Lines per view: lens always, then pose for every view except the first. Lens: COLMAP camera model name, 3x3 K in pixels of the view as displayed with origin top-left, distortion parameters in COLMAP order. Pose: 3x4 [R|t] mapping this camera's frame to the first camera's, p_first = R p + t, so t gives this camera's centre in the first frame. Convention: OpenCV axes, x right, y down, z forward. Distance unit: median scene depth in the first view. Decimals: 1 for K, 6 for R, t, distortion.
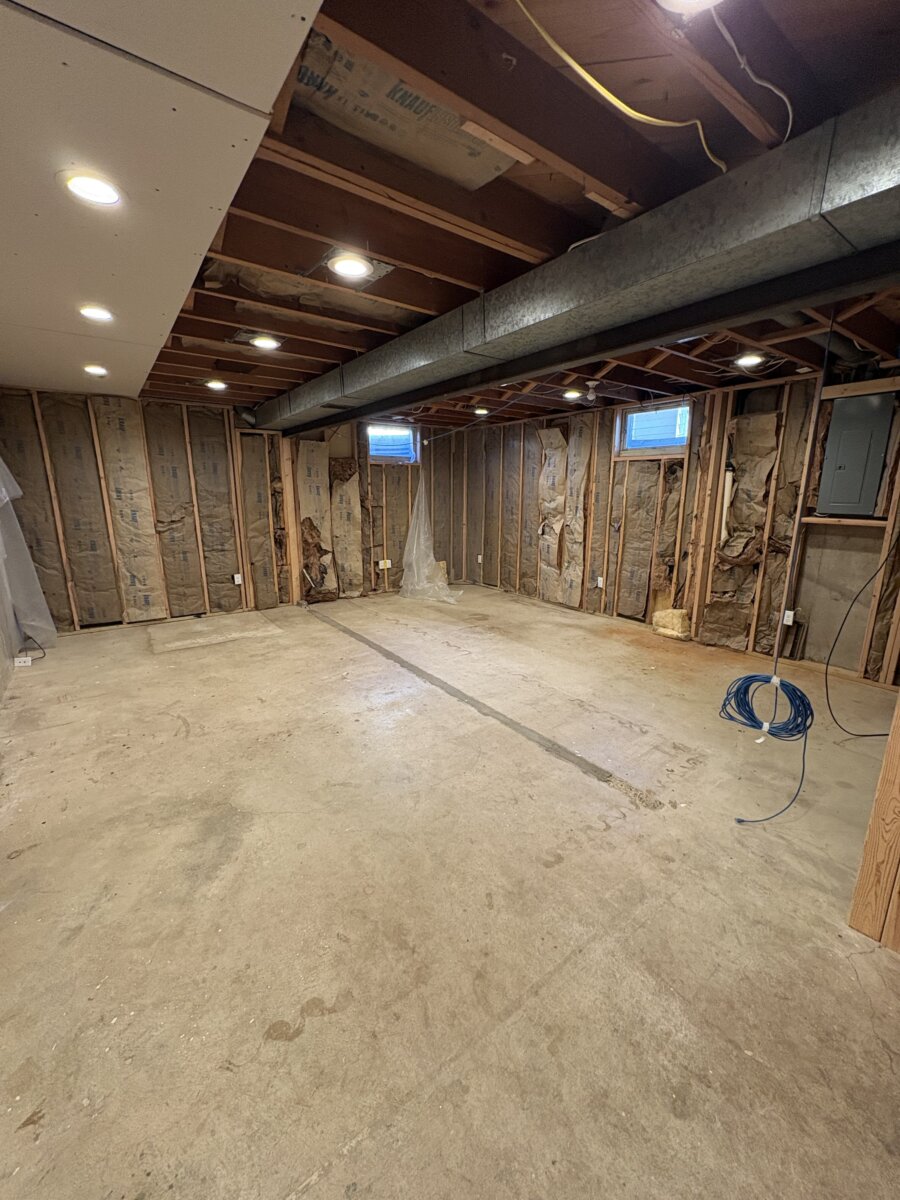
lens RADIAL K [[476.8, 0, 454.4], [0, 476.8, 598.9], [0, 0, 1]] dist [-0.000749, 0.000195]
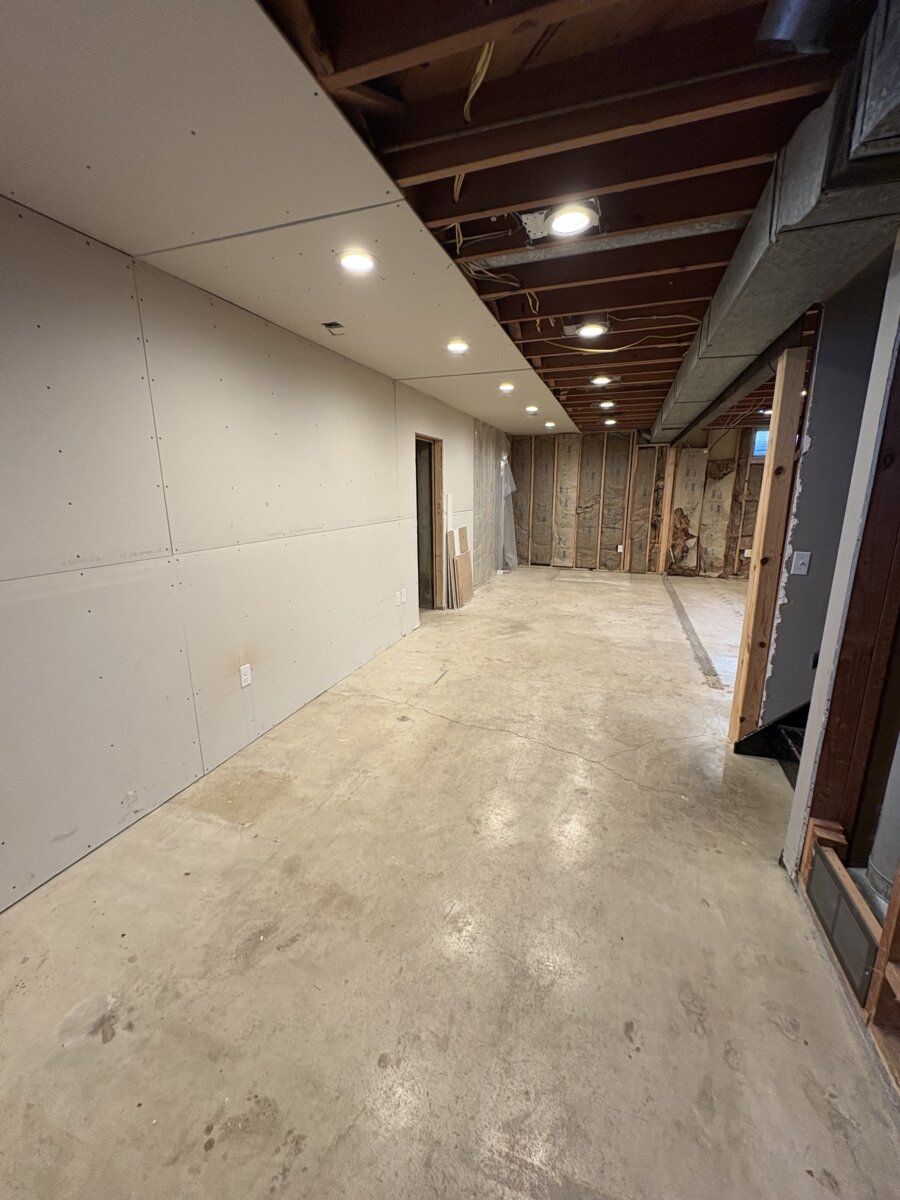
lens RADIAL K [[476.8, 0, 454.4], [0, 476.8, 598.9], [0, 0, 1]] dist [-0.000749, 0.000195]
pose [[0.569730, 0.179287, -0.802038, 0.450673], [-0.179171, 0.979536, 0.091690, 0.065400], [0.802064, 0.091463, 0.590194, -0.244886]]
